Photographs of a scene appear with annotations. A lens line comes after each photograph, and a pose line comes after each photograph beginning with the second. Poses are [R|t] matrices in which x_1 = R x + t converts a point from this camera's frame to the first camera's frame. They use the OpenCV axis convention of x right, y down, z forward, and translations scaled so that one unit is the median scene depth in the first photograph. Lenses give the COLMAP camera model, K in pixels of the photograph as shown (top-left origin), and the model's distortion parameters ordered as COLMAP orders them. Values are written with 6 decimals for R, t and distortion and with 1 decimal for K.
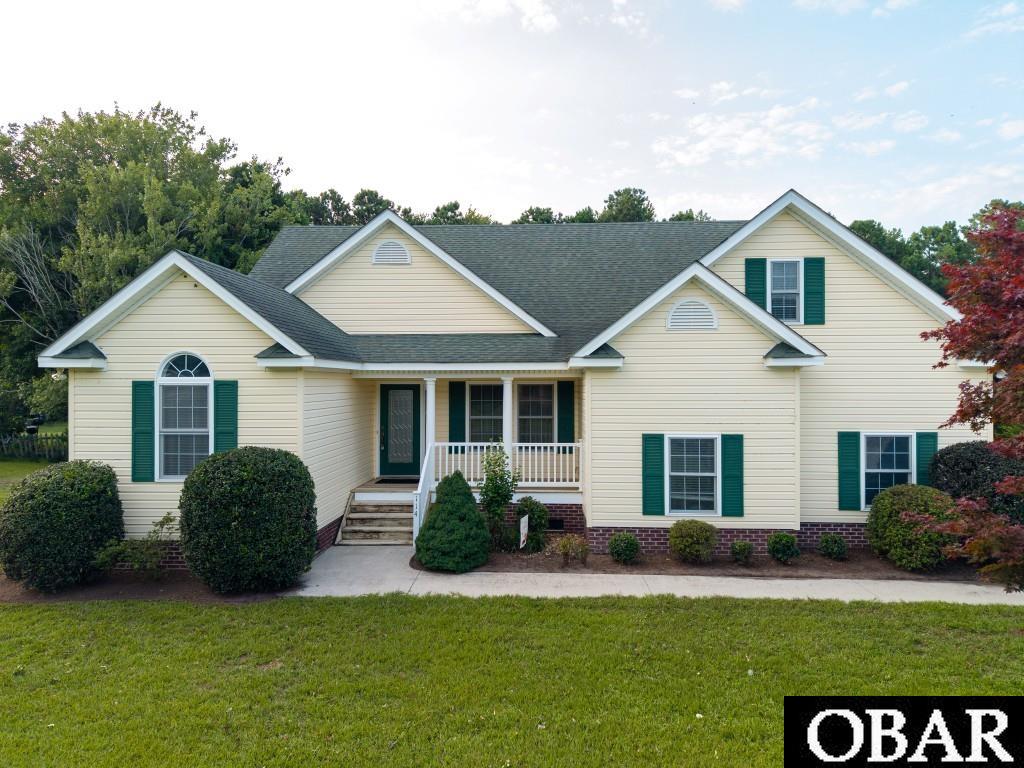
lens RADIAL K [[690.5, 0, 510.4], [0, 690.5, 384.0], [0, 0, 1]] dist [0.004649, -0.000004]
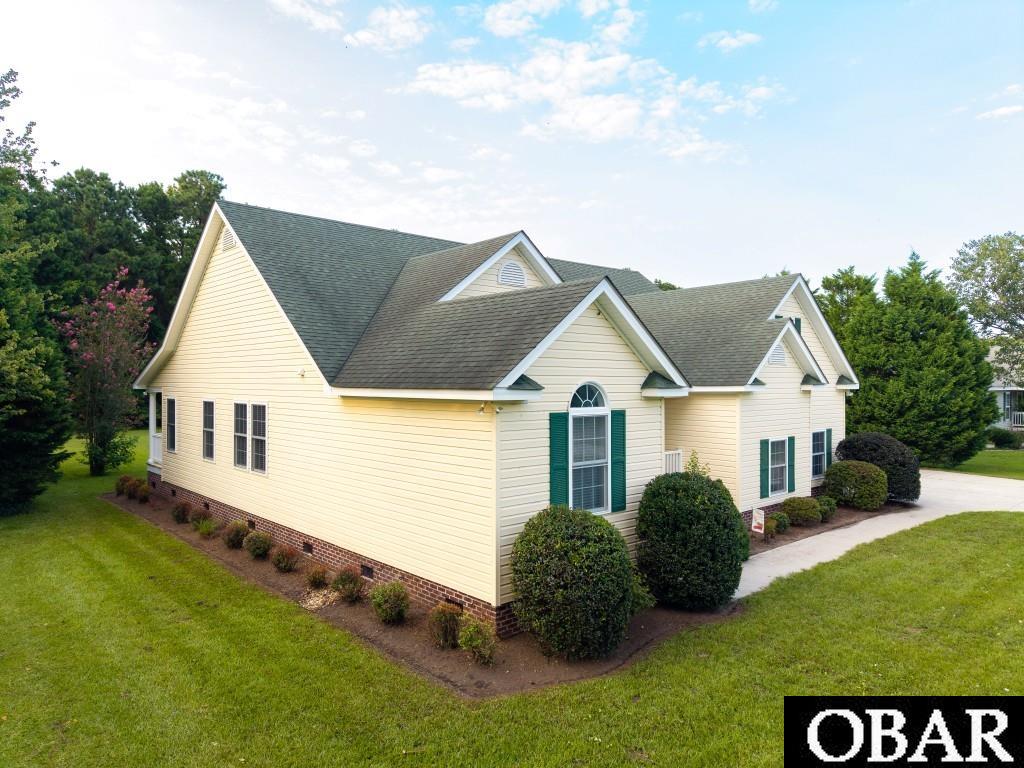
lens RADIAL K [[697.1, 0, 511.9], [0, 697.1, 411.0], [0, 0, 1]] dist [0.027700, 0.000471]
pose [[0.715611, -0.028030, 0.697937, -1.091806], [-0.000109, 0.999190, 0.040240, -0.039326], [-0.698499, -0.028872, 0.715028, 0.341024]]
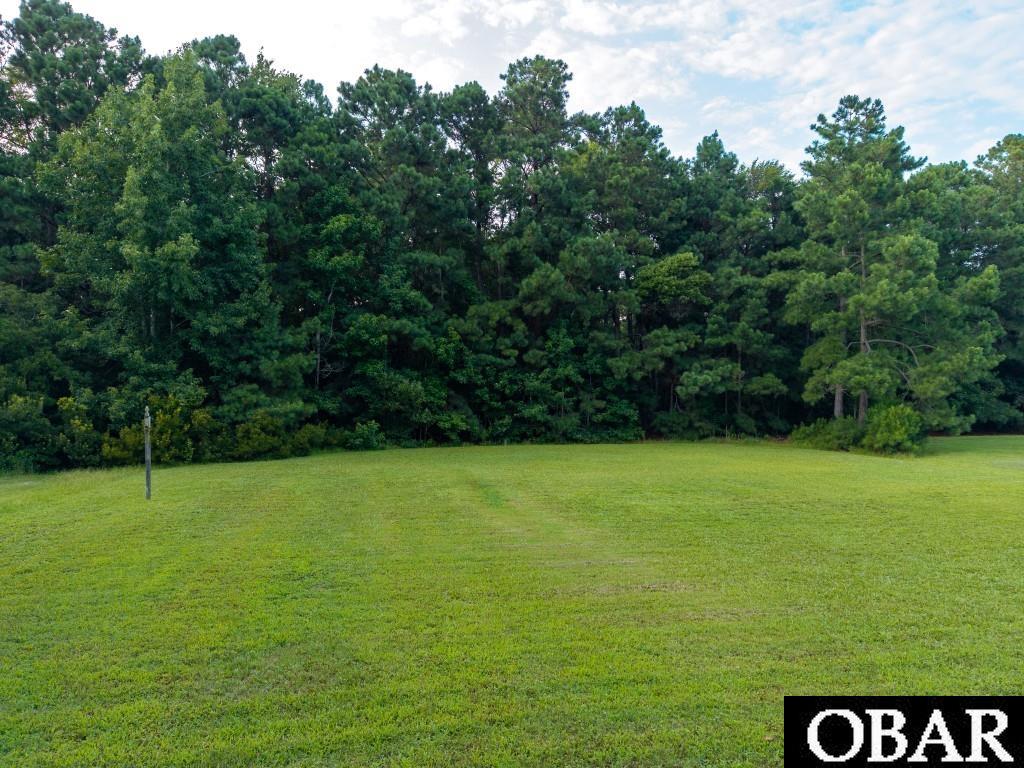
lens RADIAL K [[671.3, 0, 515.7], [0, 671.3, 384.3], [0, 0, 1]] dist [0.056552, -0.106446]
pose [[0.966082, 0.003633, 0.258209, -0.012161], [-0.002710, 0.999989, -0.003929, 0.030430], [-0.258220, 0.003096, 0.966081, 2.508259]]
